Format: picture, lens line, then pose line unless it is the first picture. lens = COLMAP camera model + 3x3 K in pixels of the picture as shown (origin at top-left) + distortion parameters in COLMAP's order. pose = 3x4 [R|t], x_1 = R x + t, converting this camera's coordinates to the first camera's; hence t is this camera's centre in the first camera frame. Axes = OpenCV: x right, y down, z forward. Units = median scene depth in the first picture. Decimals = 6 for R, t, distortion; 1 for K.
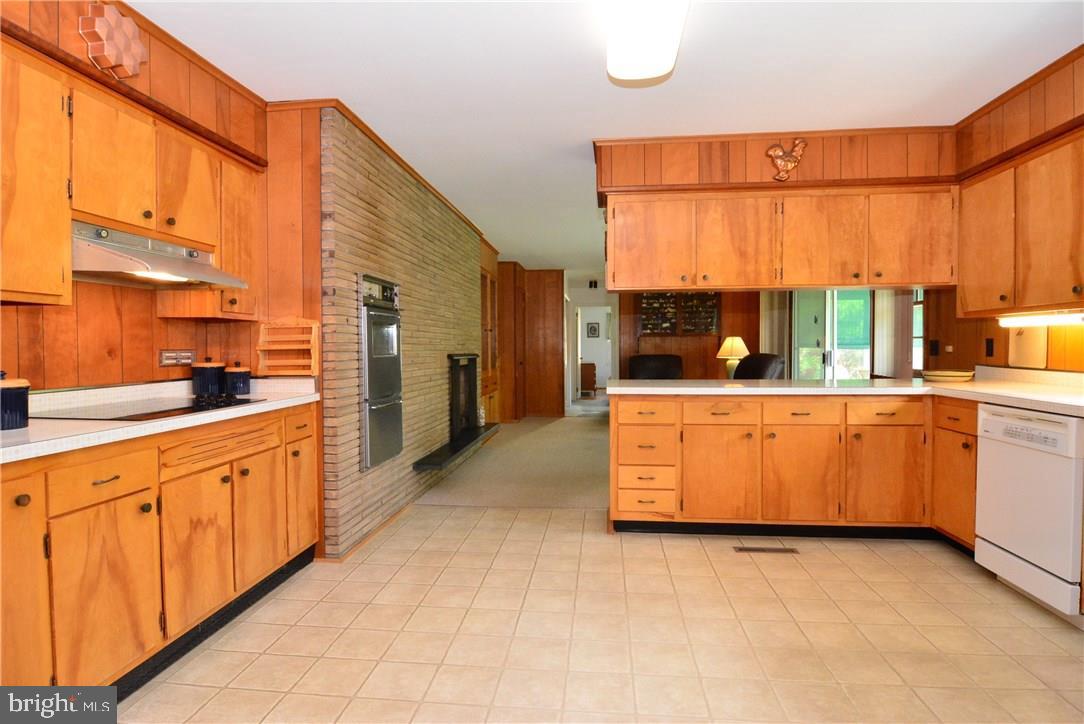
lens RADIAL K [[592.1, 0, 539.1], [0, 592.1, 361.2], [0, 0, 1]] dist [-0.017401, -0.001148]
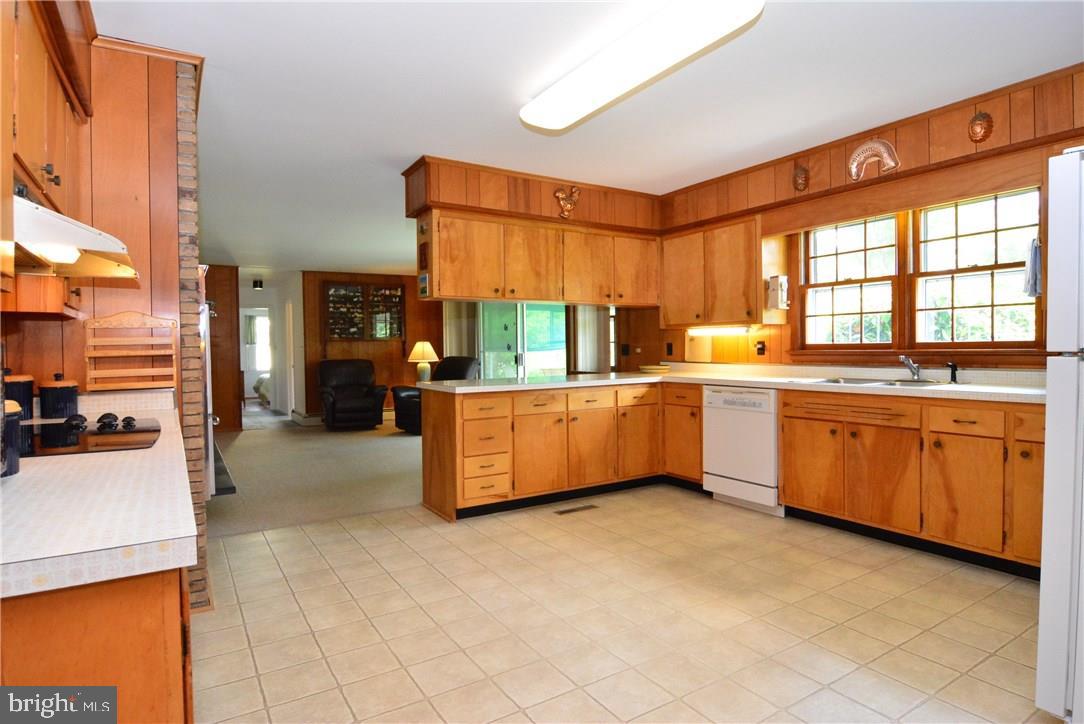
lens RADIAL K [[592.1, 0, 539.1], [0, 592.1, 361.2], [0, 0, 1]] dist [-0.017401, -0.001148]
pose [[0.782650, -0.017810, 0.622207, -0.436559], [0.023267, 0.999729, -0.000651, 0.000135], [-0.622027, 0.014987, 0.782853, 0.047211]]
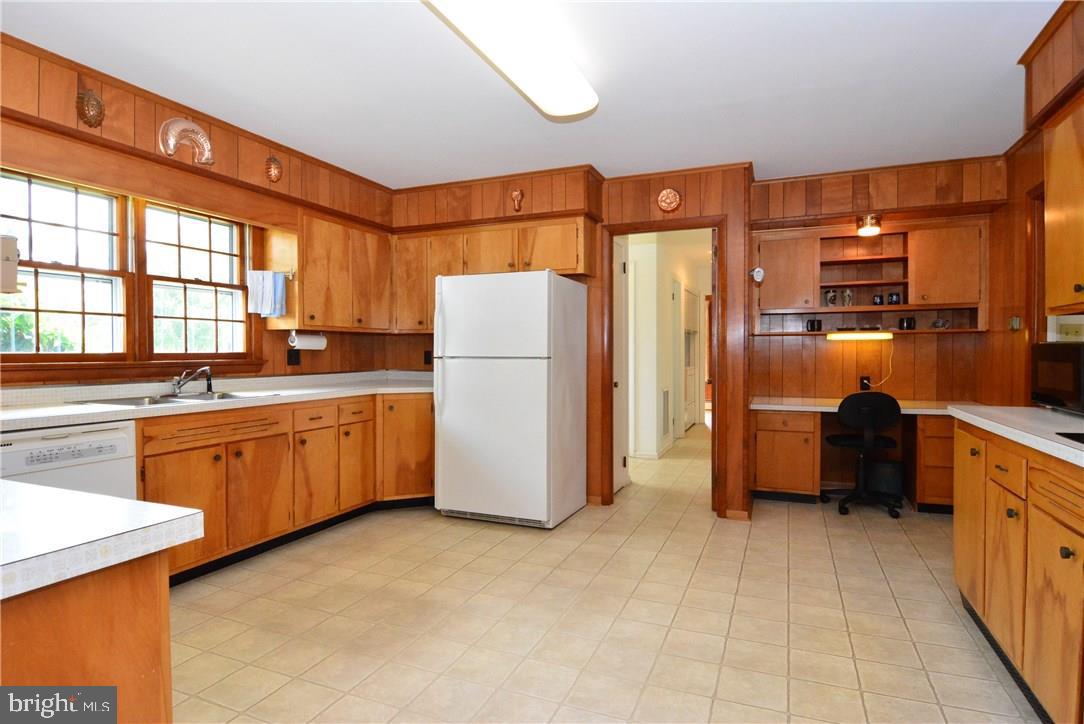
lens RADIAL K [[592.1, 0, 539.1], [0, 592.1, 361.2], [0, 0, 1]] dist [-0.017401, -0.001148]
pose [[-0.959142, 0.005604, 0.282871, -0.103848], [0.016442, 0.999218, 0.035955, -0.029237], [-0.282449, 0.039137, -0.958484, 1.192449]]
